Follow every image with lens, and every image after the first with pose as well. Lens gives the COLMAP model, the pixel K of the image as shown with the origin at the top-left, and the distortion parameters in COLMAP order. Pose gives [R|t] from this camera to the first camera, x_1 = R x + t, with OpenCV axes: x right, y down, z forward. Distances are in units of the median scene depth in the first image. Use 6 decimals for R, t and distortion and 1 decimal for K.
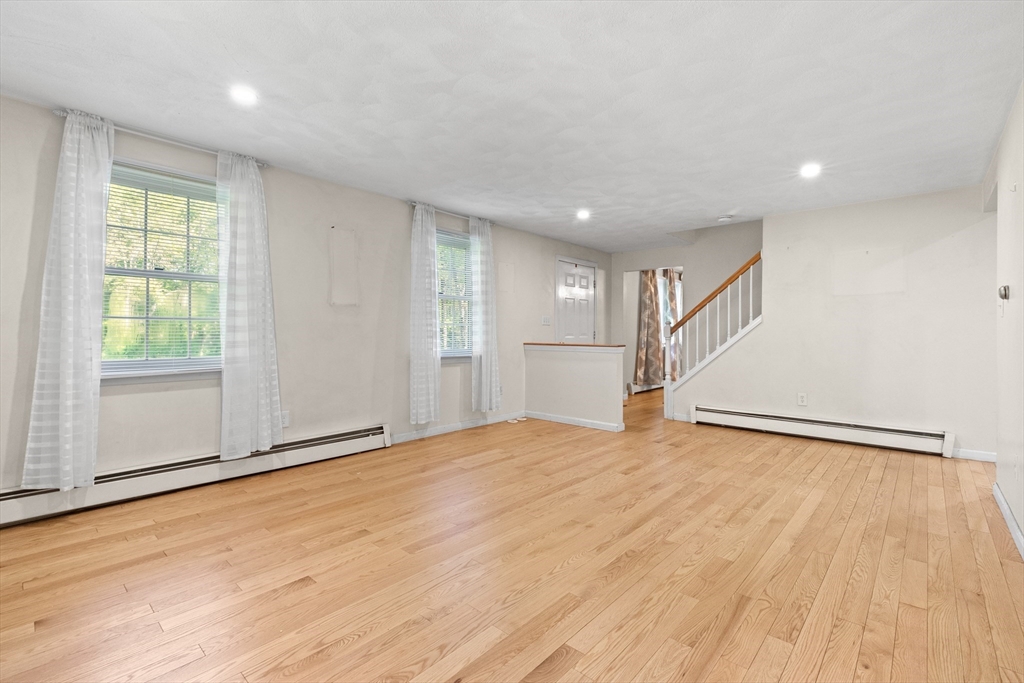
lens RADIAL K [[465.8, 0, 521.2], [0, 465.8, 331.6], [0, 0, 1]] dist [0.006627, -0.002507]
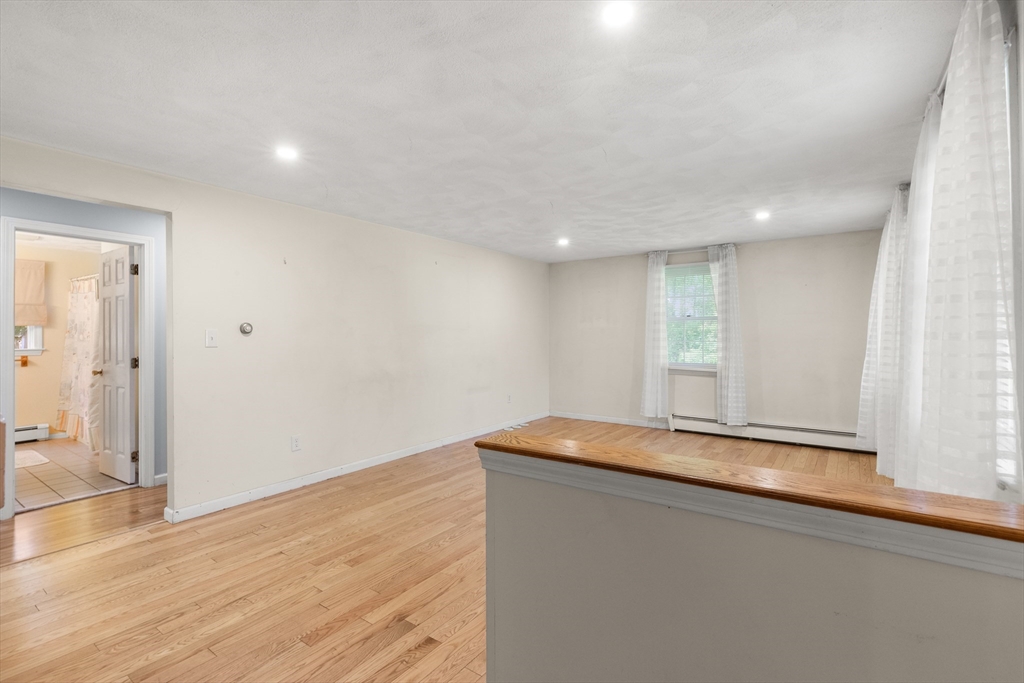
lens RADIAL K [[465.8, 0, 516.1], [0, 465.8, 333.3], [0, 0, 1]] dist [0.006627, -0.002507]
pose [[-0.996528, -0.000570, -0.083250, 0.360589], [-0.000111, 0.999985, -0.005508, -0.054708], [0.083252, -0.005480, -0.996513, 2.082190]]
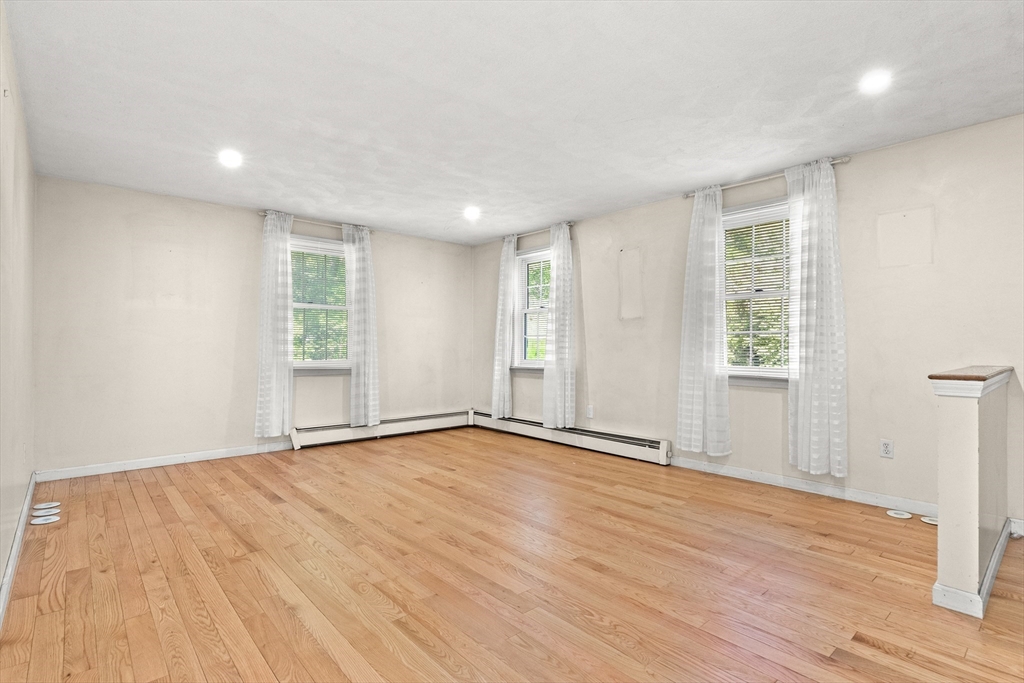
lens RADIAL K [[509.5, 0, 515.6], [0, 509.5, 341.4], [0, 0, 1]] dist [-0.001361, 0.000809]
pose [[-0.138029, -0.009874, -0.990379, 1.062896], [0.001577, 0.999947, -0.010189, 0.008828], [0.990427, -0.002968, -0.138006, 1.146426]]
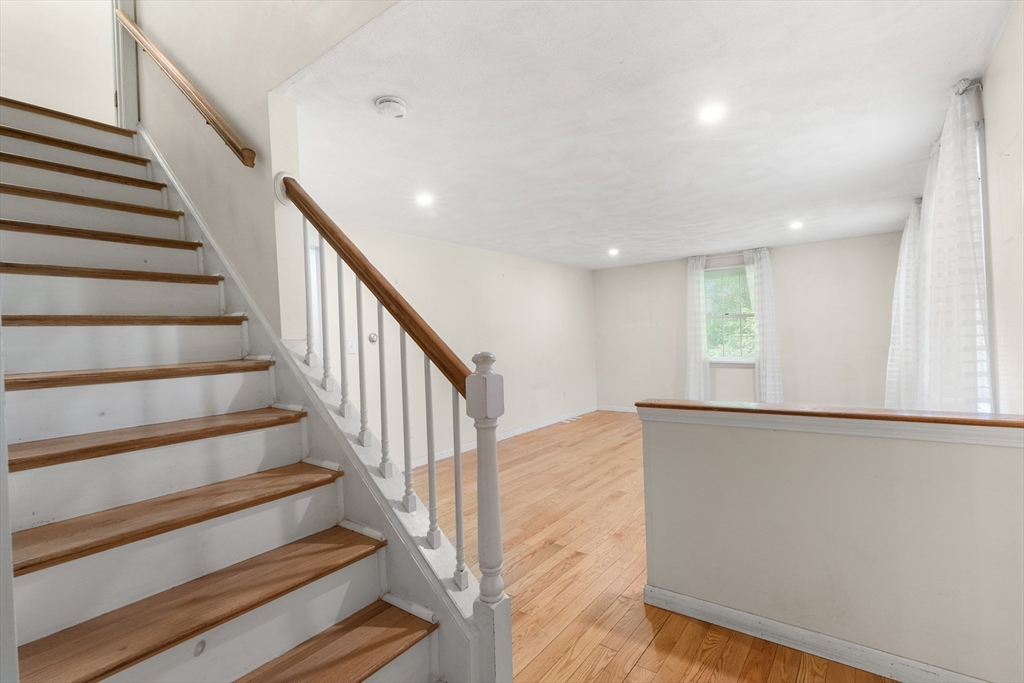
lens RADIAL K [[475.3, 0, 510.5], [0, 475.3, 342.0], [0, 0, 1]] dist [-0.009715, 0.000994]
pose [[-0.998239, 0.033914, -0.048664, 0.578831], [0.033735, 0.999421, 0.004498, -0.053069], [0.048788, 0.002848, -0.998805, 2.328915]]
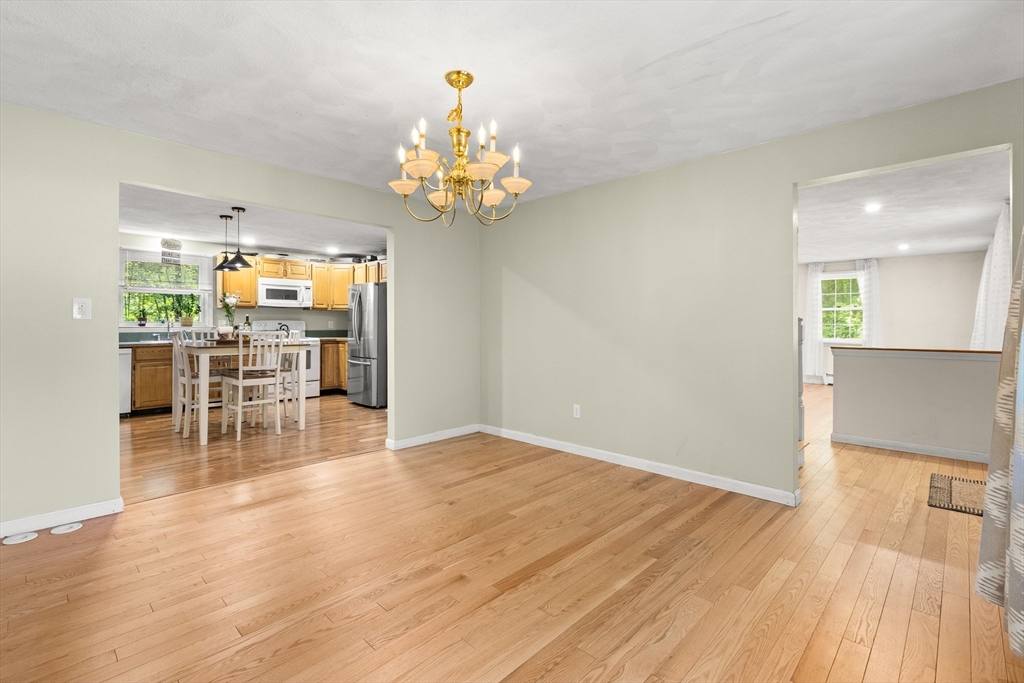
lens RADIAL K [[465.8, 0, 513.9], [0, 465.8, 326.6], [0, 0, 1]] dist [0.006627, -0.002507]
pose [[-0.997618, -0.005974, 0.068721, 1.246019], [-0.005692, 0.999975, 0.004294, -0.019328], [-0.068745, 0.003893, -0.997627, 3.163807]]
